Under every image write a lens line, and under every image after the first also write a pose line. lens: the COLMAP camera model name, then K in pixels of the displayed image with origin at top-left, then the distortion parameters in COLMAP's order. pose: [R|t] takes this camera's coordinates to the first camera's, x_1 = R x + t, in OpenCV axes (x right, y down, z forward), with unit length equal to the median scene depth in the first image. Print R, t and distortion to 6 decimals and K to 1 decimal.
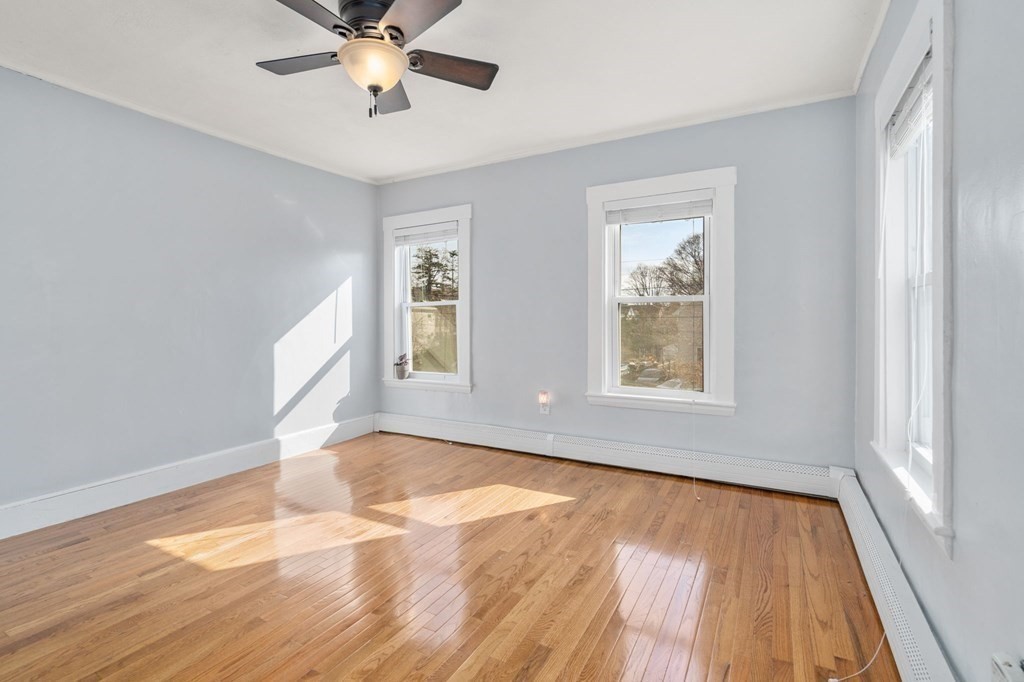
lens RADIAL K [[472.3, 0, 505.4], [0, 472.3, 329.6], [0, 0, 1]] dist [-0.003205, -0.000432]
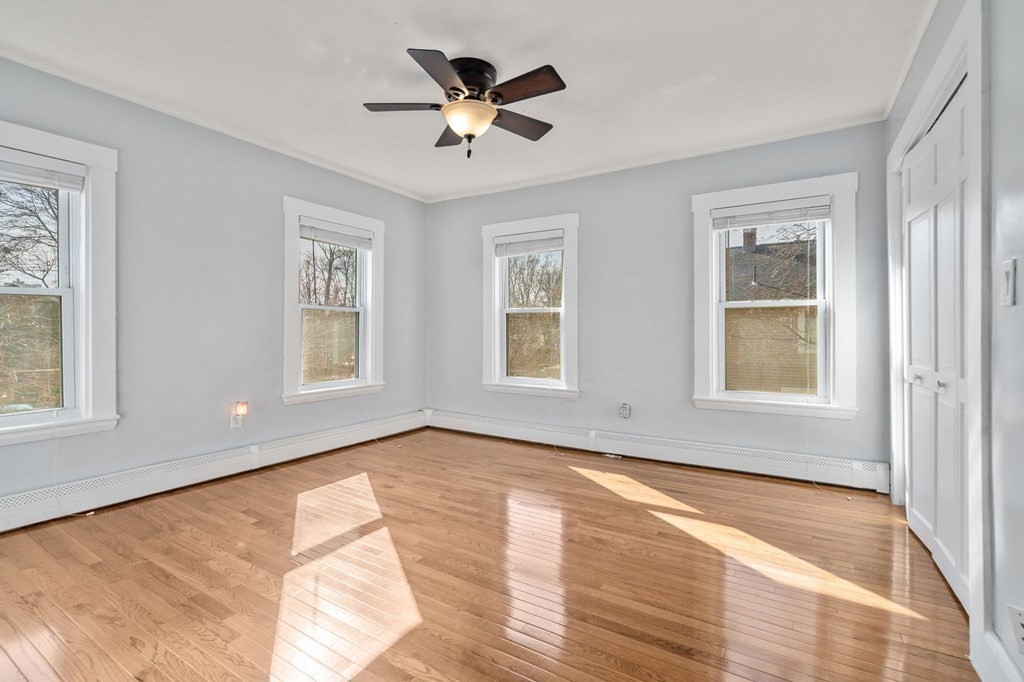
lens RADIAL K [[467.0, 0, 512.0], [0, 467.0, 341.0], [0, 0, 1]] dist [-0.002059, -0.000325]
pose [[0.043356, -0.022544, 0.998805, -0.999374], [0.012378, 0.999681, 0.022027, -0.000211], [-0.998983, 0.011408, 0.043621, 0.556413]]
